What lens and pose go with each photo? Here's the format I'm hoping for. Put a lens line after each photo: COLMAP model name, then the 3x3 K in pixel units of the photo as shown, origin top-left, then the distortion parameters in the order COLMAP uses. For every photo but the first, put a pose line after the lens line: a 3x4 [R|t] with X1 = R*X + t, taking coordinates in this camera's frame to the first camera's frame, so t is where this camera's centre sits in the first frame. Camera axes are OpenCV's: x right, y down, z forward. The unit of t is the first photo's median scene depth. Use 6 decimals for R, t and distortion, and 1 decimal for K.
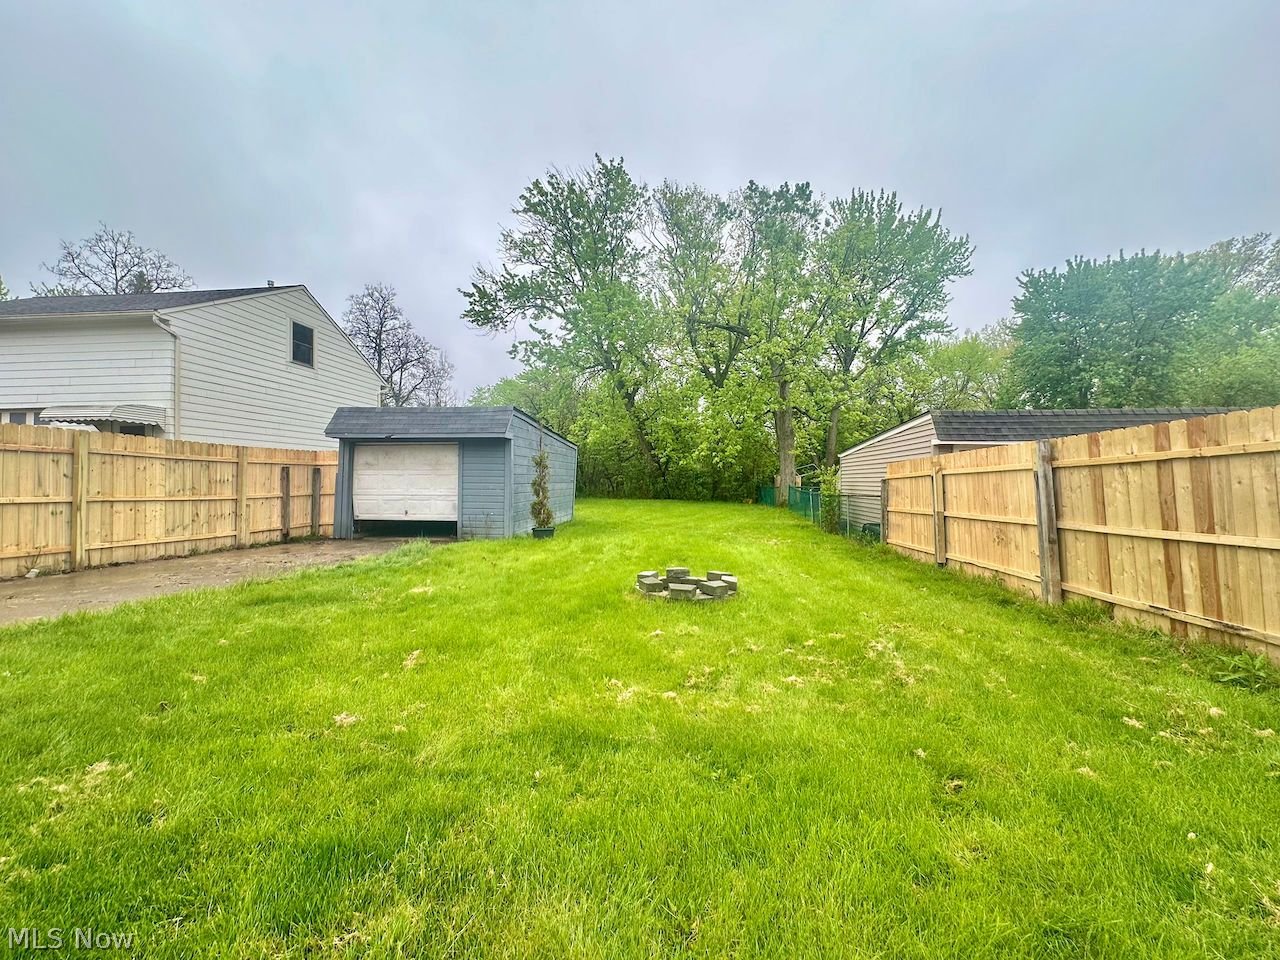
lens RADIAL K [[509.7, 0, 640.0], [0, 509.7, 480.0], [0, 0, 1]] dist [-0.001096, 0.000003]
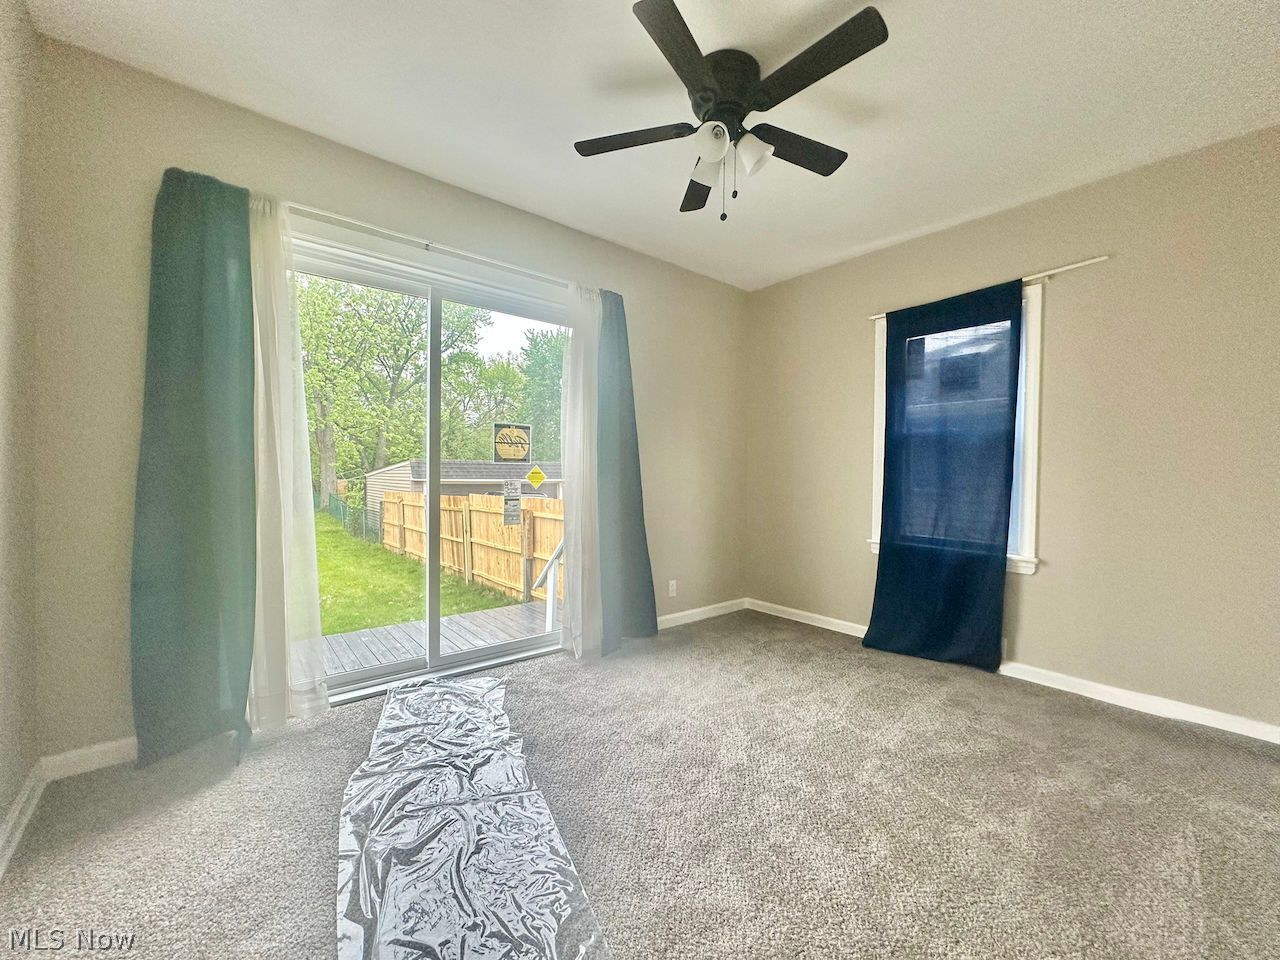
lens RADIAL K [[509.7, 0, 640.0], [0, 509.7, 480.0], [0, 0, 1]] dist [-0.001096, 0.000003]
pose [[0.702630, -0.006380, 0.711527, -0.022738], [-0.010128, 0.999769, 0.018966, -0.035901], [-0.711484, -0.020532, 0.702403, -0.220662]]
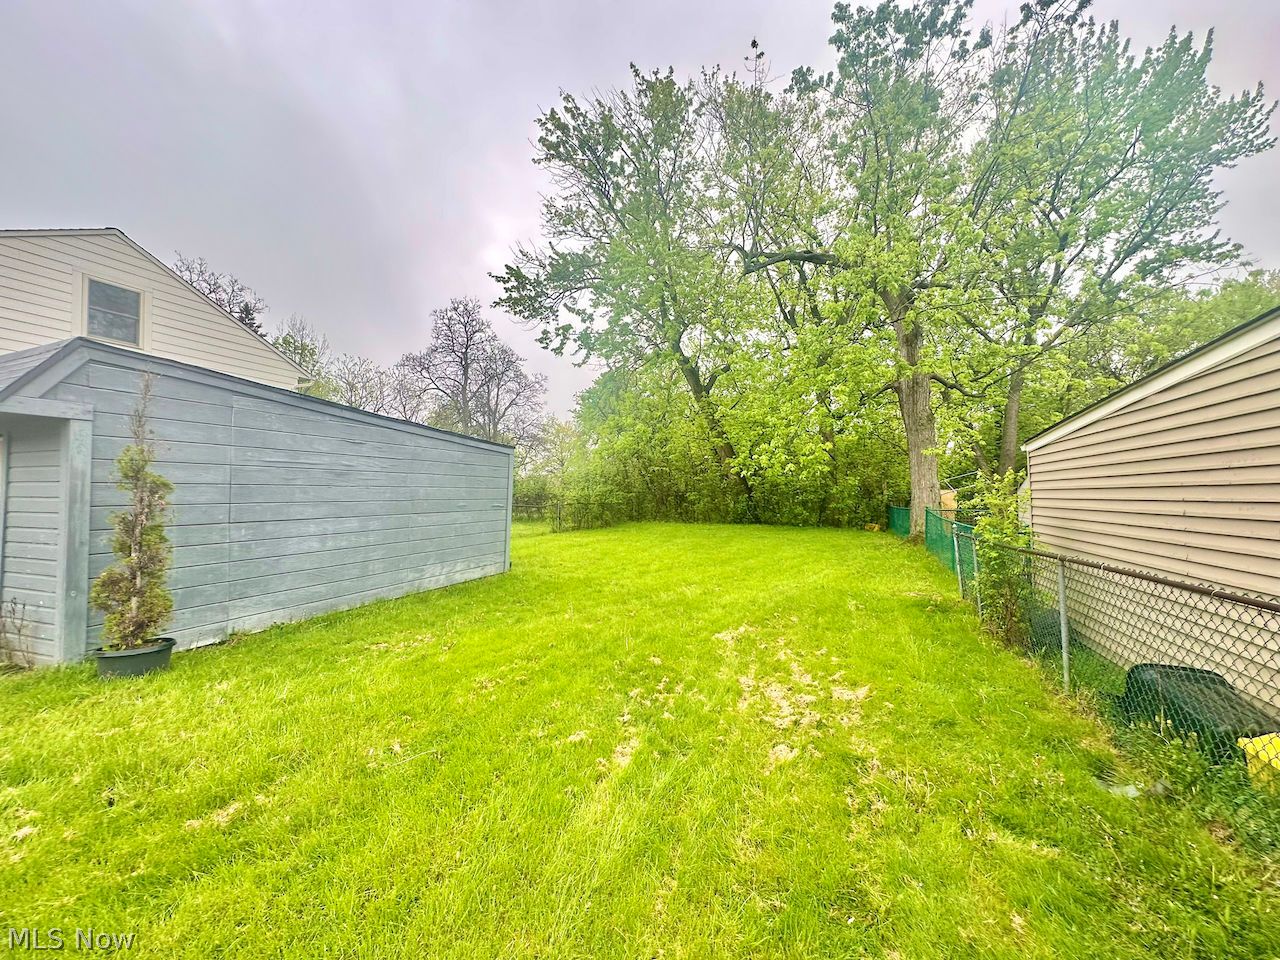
lens RADIAL K [[509.7, 0, 640.0], [0, 509.7, 480.0], [0, 0, 1]] dist [-0.001096, 0.000003]
pose [[0.962840, -0.018494, -0.269437, 0.100197], [0.010594, 0.999471, -0.030747, -0.005300], [0.269863, 0.026750, 0.962527, 0.257979]]
